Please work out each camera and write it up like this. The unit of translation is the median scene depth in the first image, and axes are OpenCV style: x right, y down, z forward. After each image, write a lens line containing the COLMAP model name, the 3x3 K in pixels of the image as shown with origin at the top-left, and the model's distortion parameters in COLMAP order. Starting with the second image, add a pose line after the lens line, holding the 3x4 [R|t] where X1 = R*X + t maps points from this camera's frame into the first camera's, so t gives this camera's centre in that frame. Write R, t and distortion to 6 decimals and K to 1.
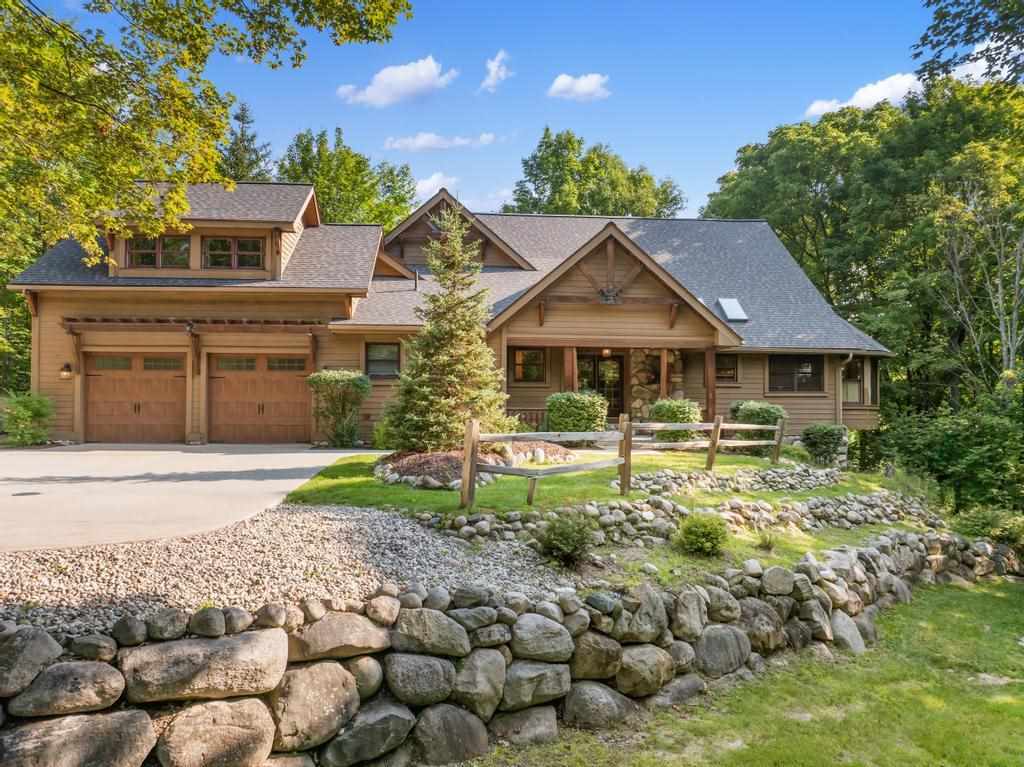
lens RADIAL K [[720.8, 0, 514.5], [0, 720.8, 380.0], [0, 0, 1]] dist [-0.038504, -0.002500]
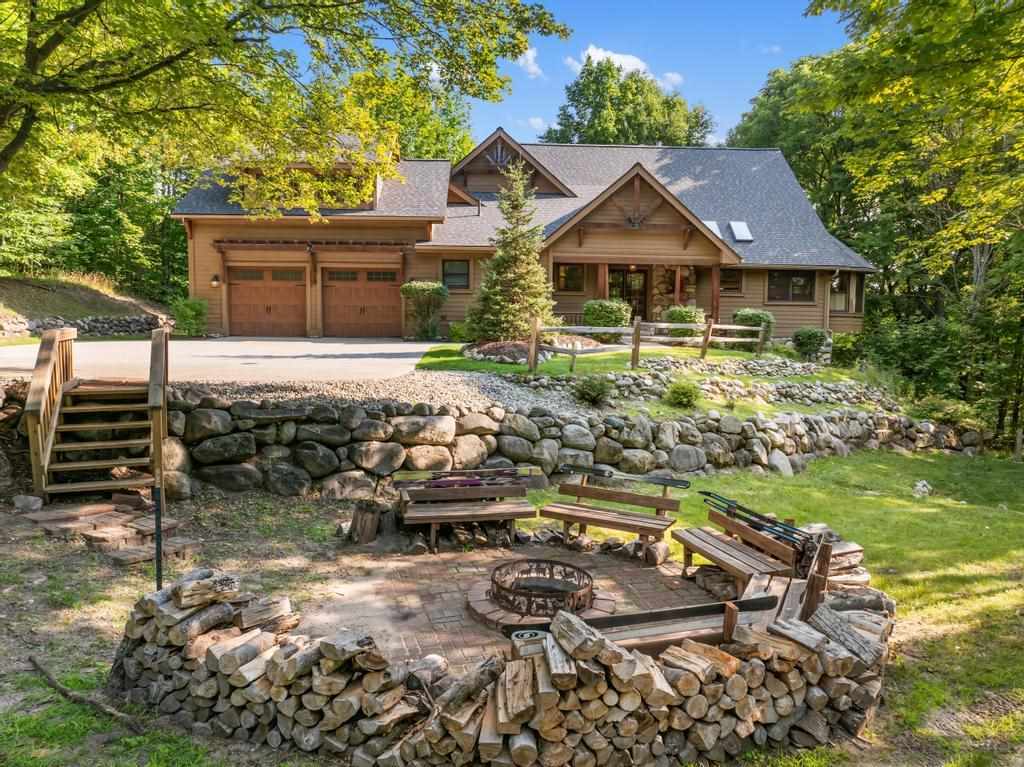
lens RADIAL K [[720.8, 0, 514.5], [0, 720.8, 380.0], [0, 0, 1]] dist [-0.038504, -0.002500]
pose [[0.998633, 0.013590, -0.050476, -0.012455], [-0.006871, 0.991362, 0.130974, -0.008615], [0.051820, -0.130448, 0.990100, -0.308354]]
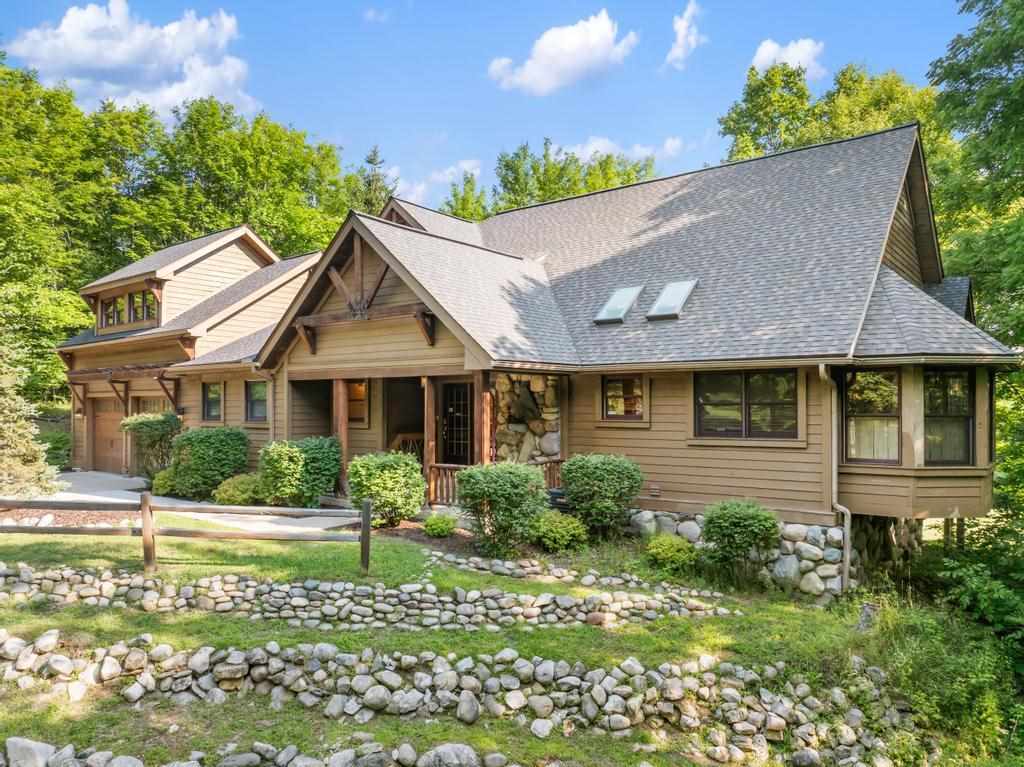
lens RADIAL K [[720.8, 0, 514.5], [0, 720.8, 380.0], [0, 0, 1]] dist [-0.038504, -0.002500]
pose [[0.735305, -0.035703, -0.676795, 0.815836], [0.018488, 0.999296, -0.032631, -0.016832], [0.677484, 0.011481, 0.735448, 0.606170]]
